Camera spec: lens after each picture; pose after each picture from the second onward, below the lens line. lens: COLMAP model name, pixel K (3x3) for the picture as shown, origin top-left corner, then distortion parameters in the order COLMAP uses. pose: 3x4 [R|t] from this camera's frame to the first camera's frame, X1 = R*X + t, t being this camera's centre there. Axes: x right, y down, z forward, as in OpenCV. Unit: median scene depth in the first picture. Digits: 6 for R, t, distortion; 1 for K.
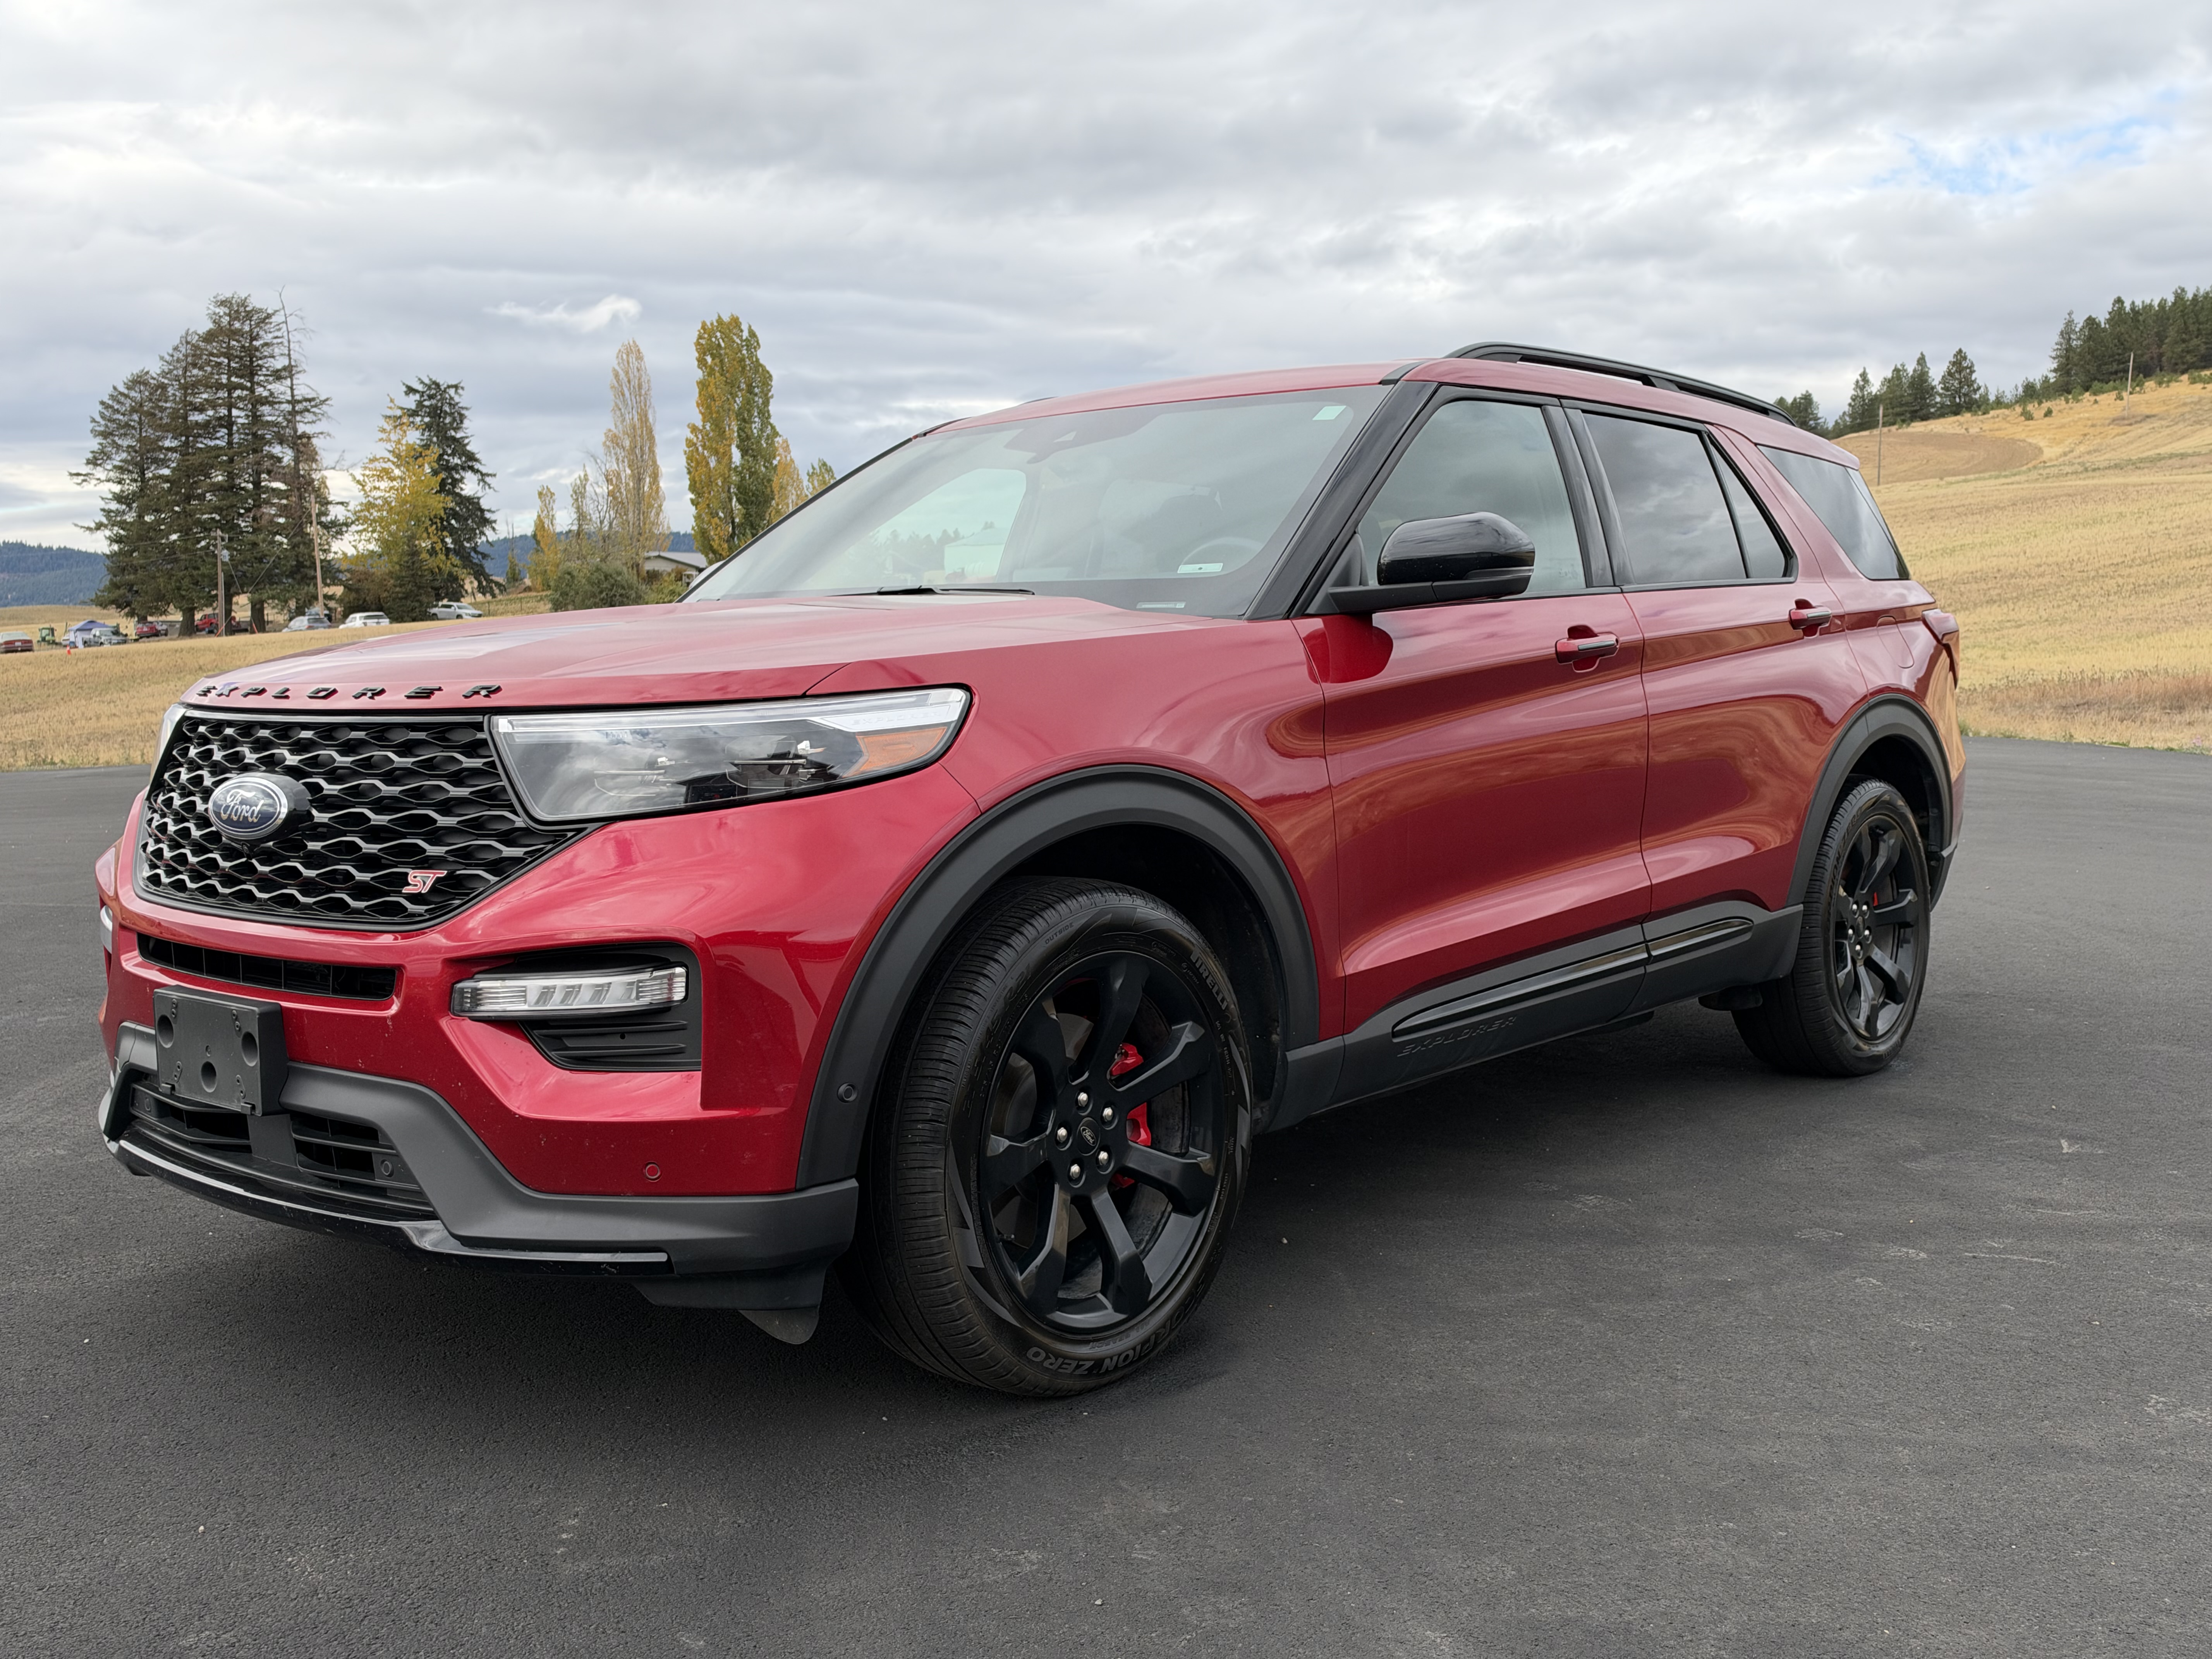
lens RADIAL K [[2111.8, 0, 1093.8], [0, 2111.8, 831.2], [0, 0, 1]] dist [0.041354, 0.000000]
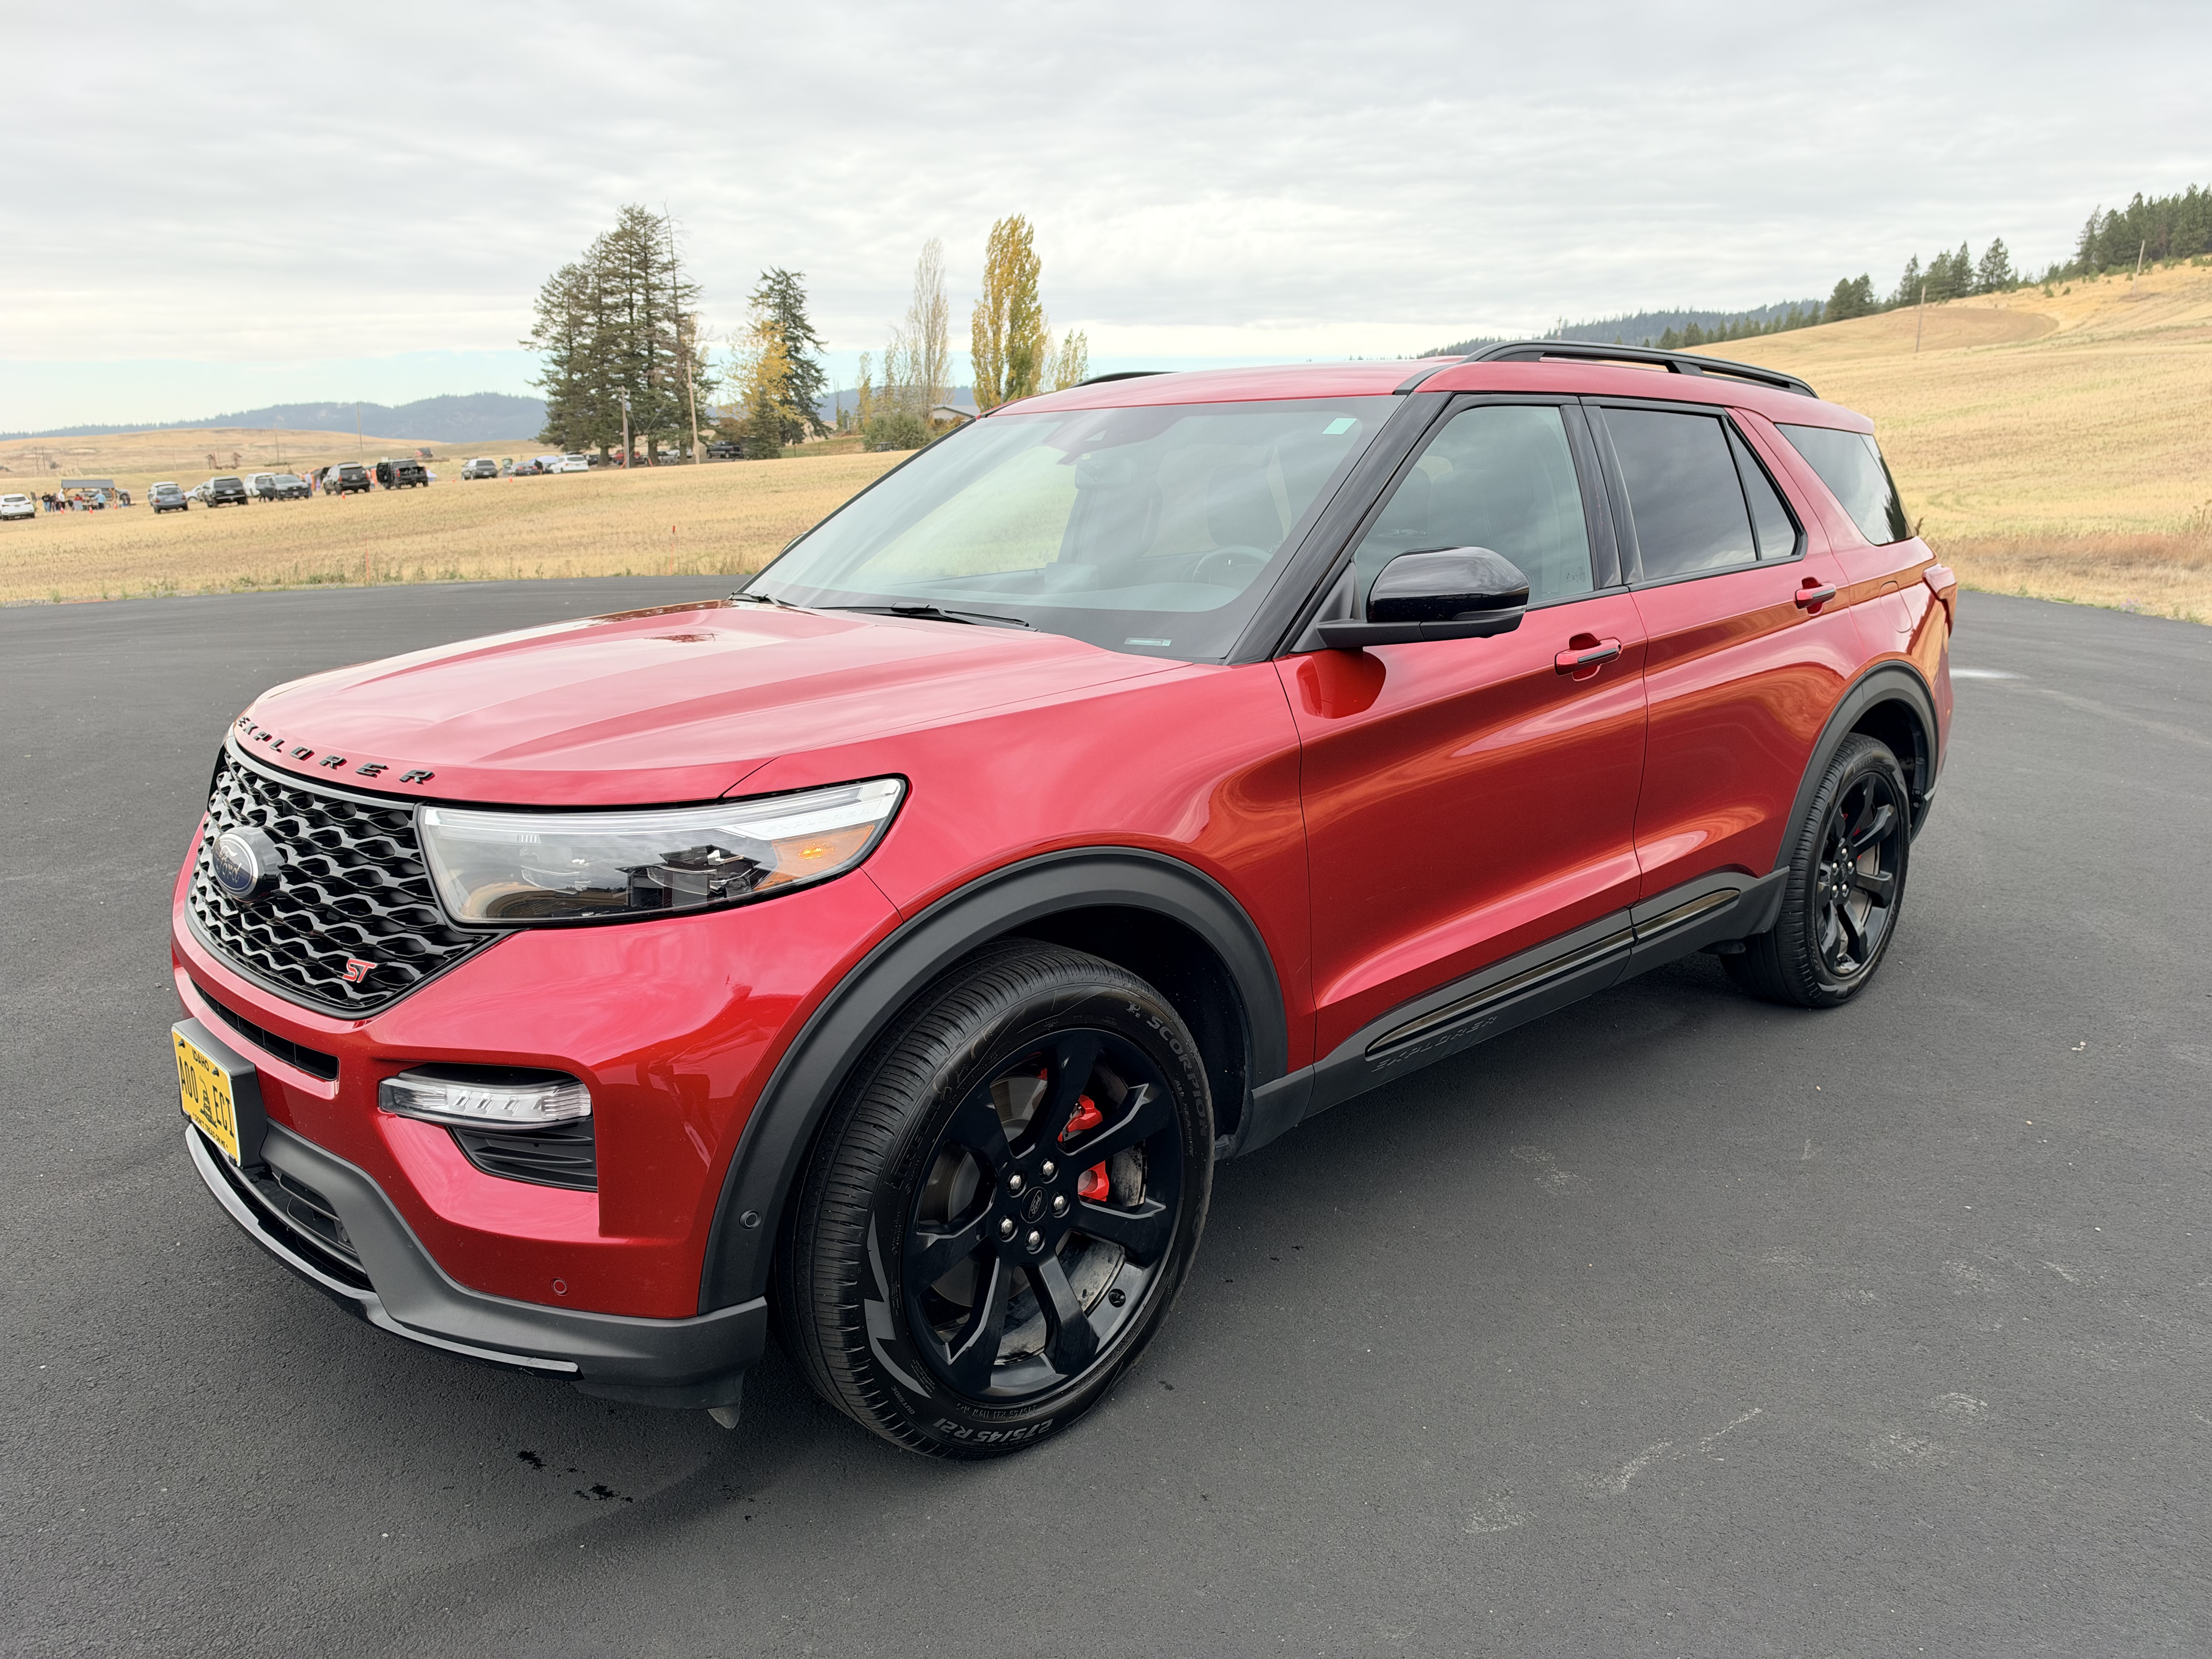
lens RADIAL K [[1584.9, 0, 1139.8], [0, 1584.9, 843.5], [0, 0, 1]] dist [0.021806, -0.000674]
pose [[0.996226, 0.024639, -0.083231, 0.089136], [-0.012792, 0.990071, 0.139982, -0.112430], [0.085854, -0.138389, 0.986650, 0.221077]]
